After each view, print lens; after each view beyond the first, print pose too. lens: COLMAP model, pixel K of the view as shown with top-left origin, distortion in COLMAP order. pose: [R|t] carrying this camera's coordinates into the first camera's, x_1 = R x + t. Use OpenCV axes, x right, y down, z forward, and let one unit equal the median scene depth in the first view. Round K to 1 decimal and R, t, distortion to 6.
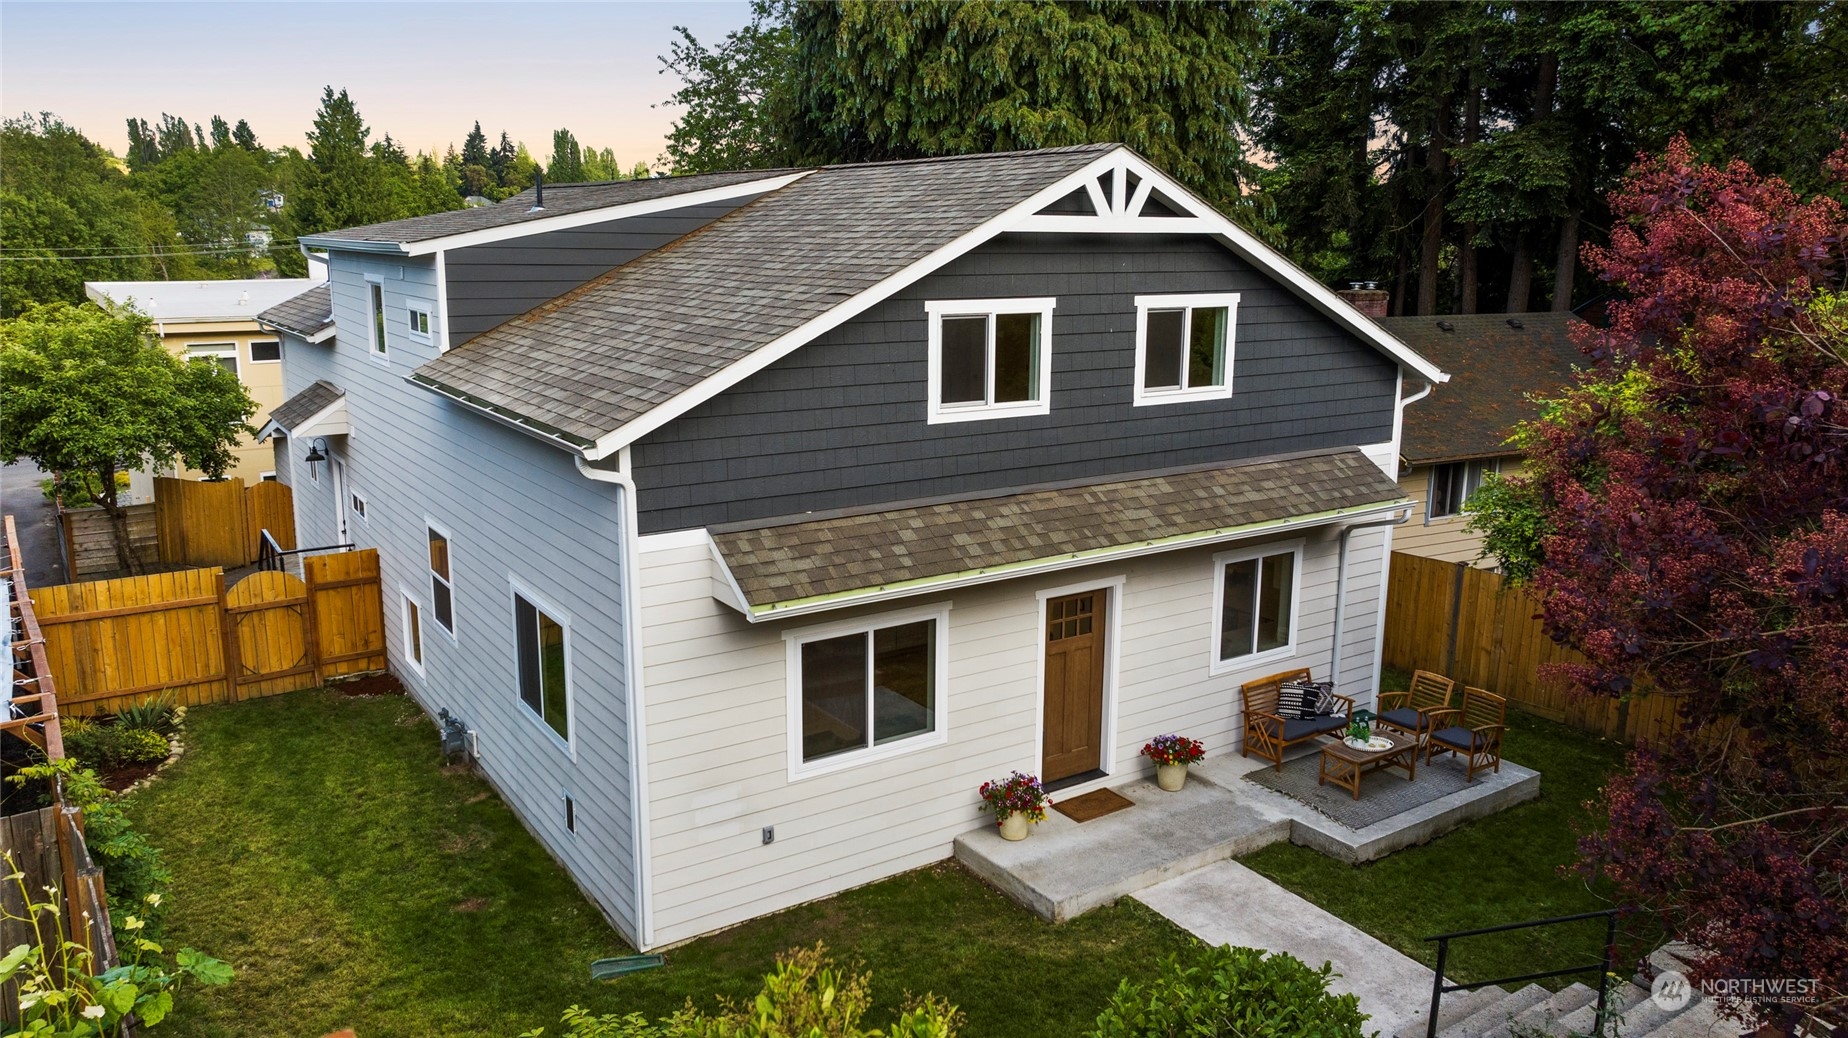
lens RADIAL K [[1310.1, 0, 926.4], [0, 1310.1, 522.1], [0, 0, 1]] dist [-0.001814, -0.000880]
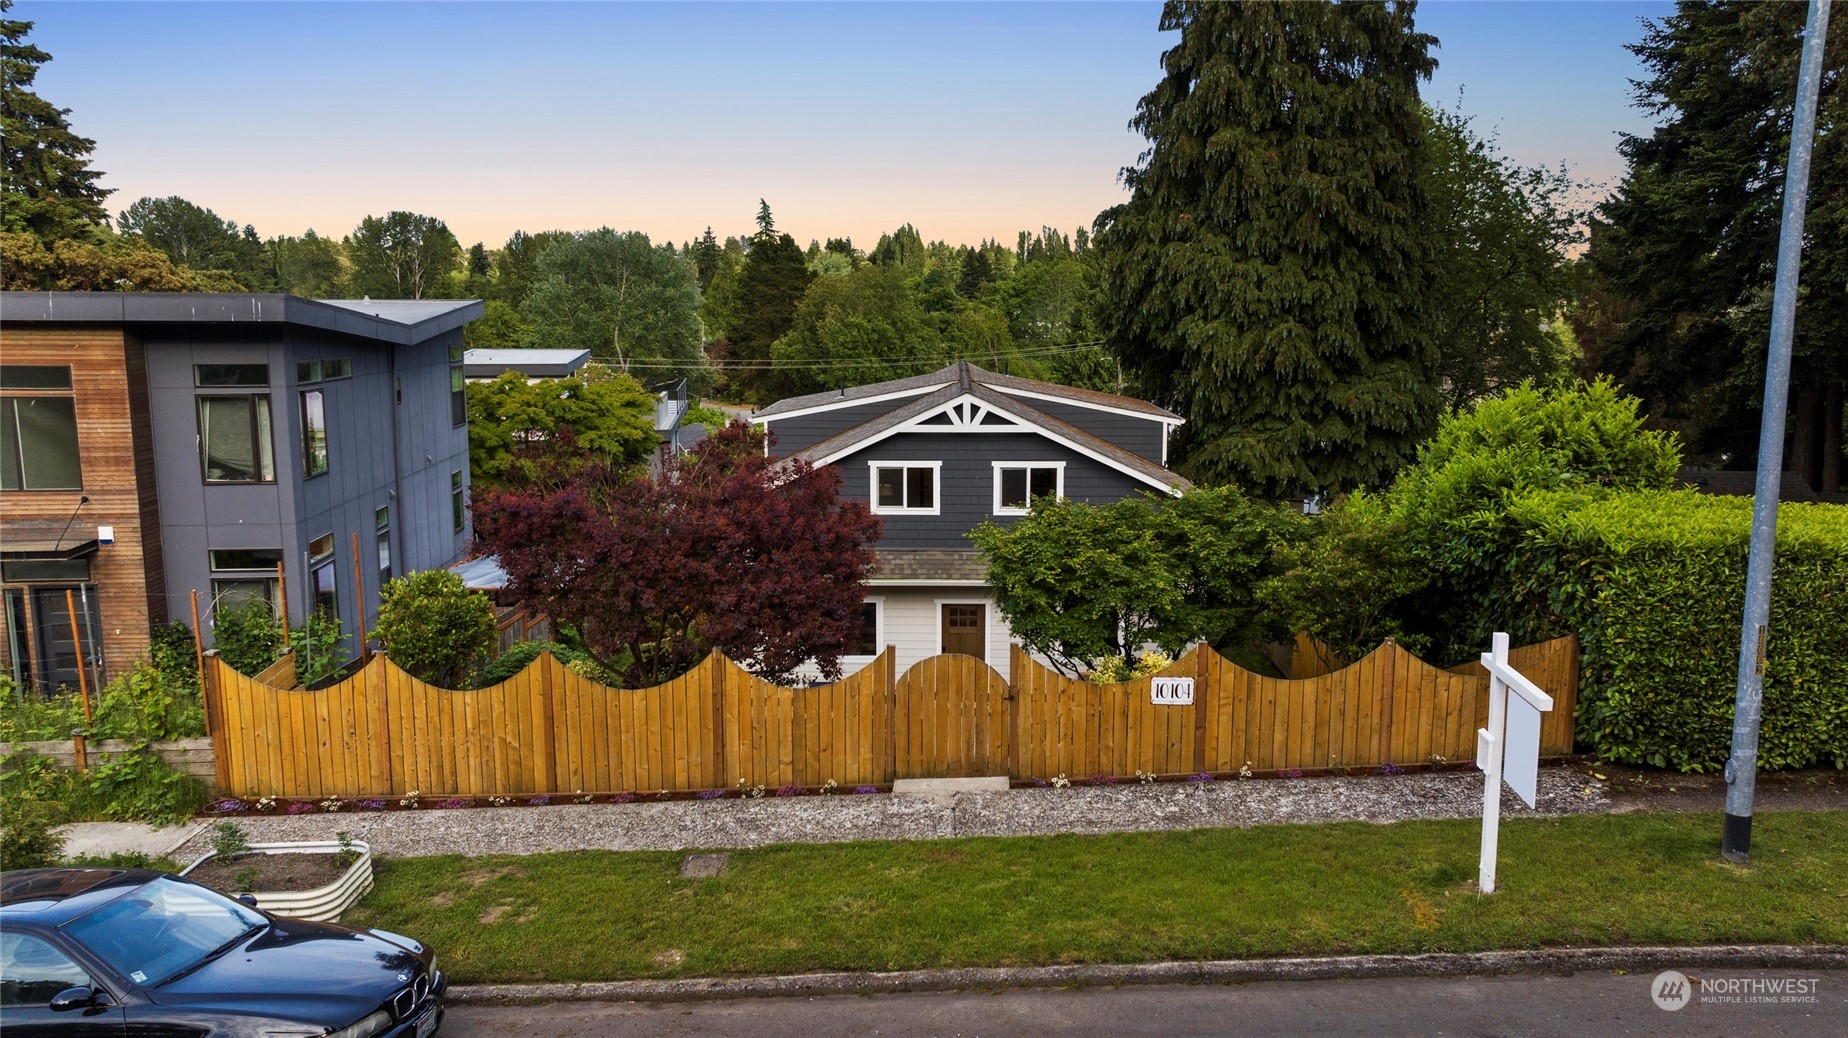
lens RADIAL K [[1310.1, 0, 924.7], [0, 1310.1, 514.5], [0, 0, 1]] dist [-0.001814, -0.000880]
pose [[0.811835, 0.082074, -0.578090, 1.308424], [-0.119538, 0.992463, -0.026968, -0.023432], [0.571520, 0.090998, 0.815527, -0.745185]]
